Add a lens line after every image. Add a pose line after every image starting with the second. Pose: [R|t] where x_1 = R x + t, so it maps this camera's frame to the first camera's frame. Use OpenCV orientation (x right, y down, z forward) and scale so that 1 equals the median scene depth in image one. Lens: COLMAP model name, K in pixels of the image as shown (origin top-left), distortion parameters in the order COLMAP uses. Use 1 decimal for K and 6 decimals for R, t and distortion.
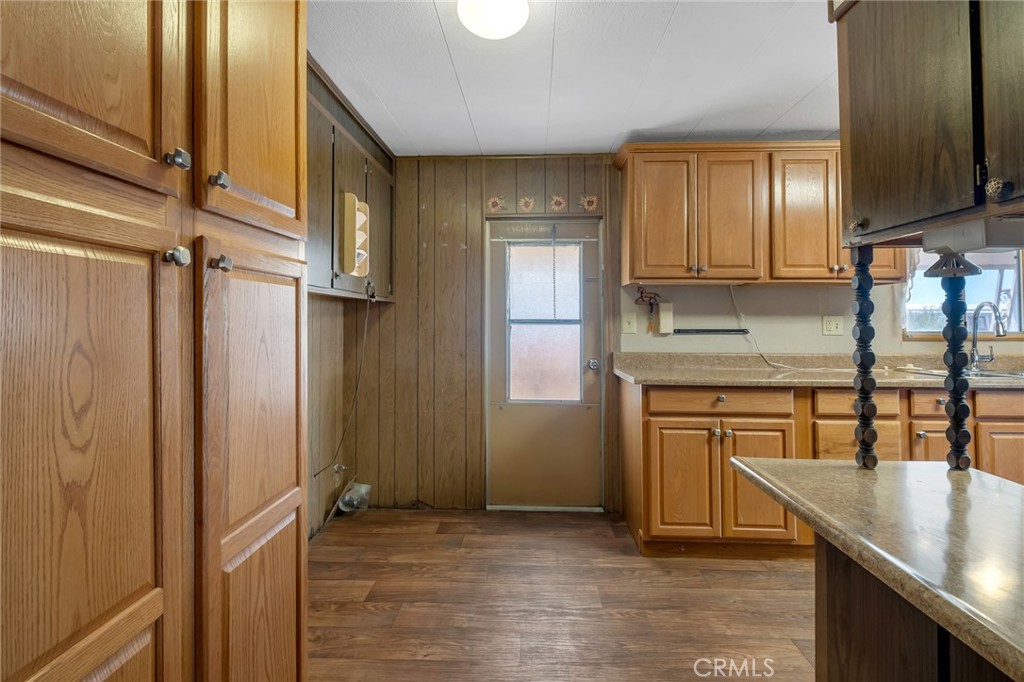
lens RADIAL K [[467.7, 0, 510.5], [0, 467.7, 324.2], [0, 0, 1]] dist [0.000924, 0.000053]
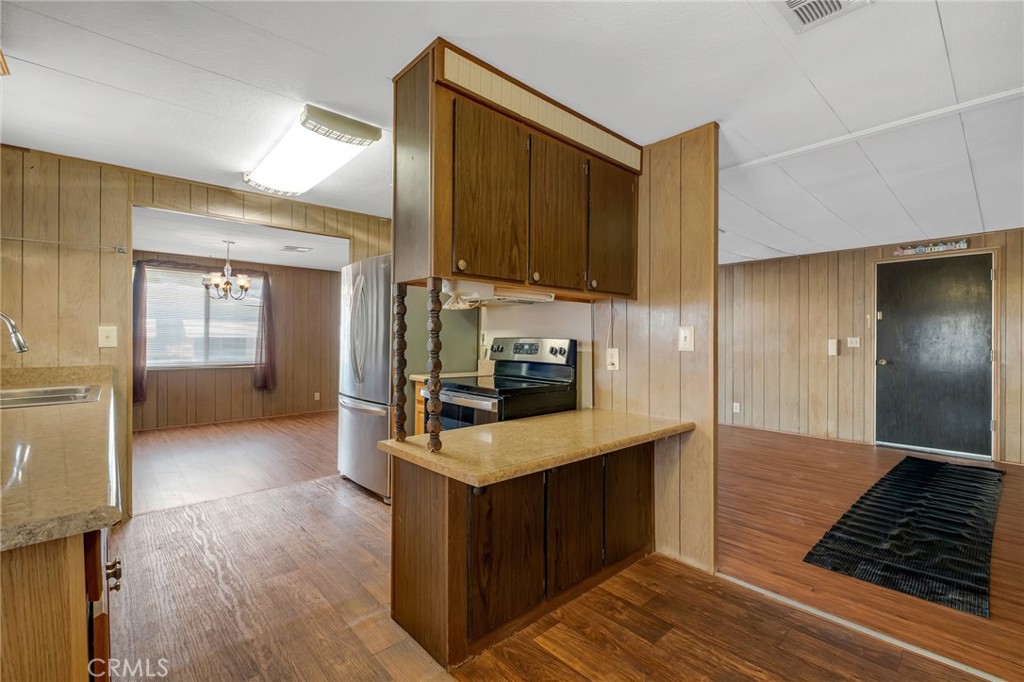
lens RADIAL K [[448.8, 0, 514.8], [0, 448.8, 337.2], [0, 0, 1]] dist [-0.008440, -0.000714]
pose [[-0.706454, -0.001667, 0.707757, -0.116520], [-0.004203, 0.999989, -0.001839, -0.001883], [-0.707747, -0.004274, -0.706454, 0.792008]]
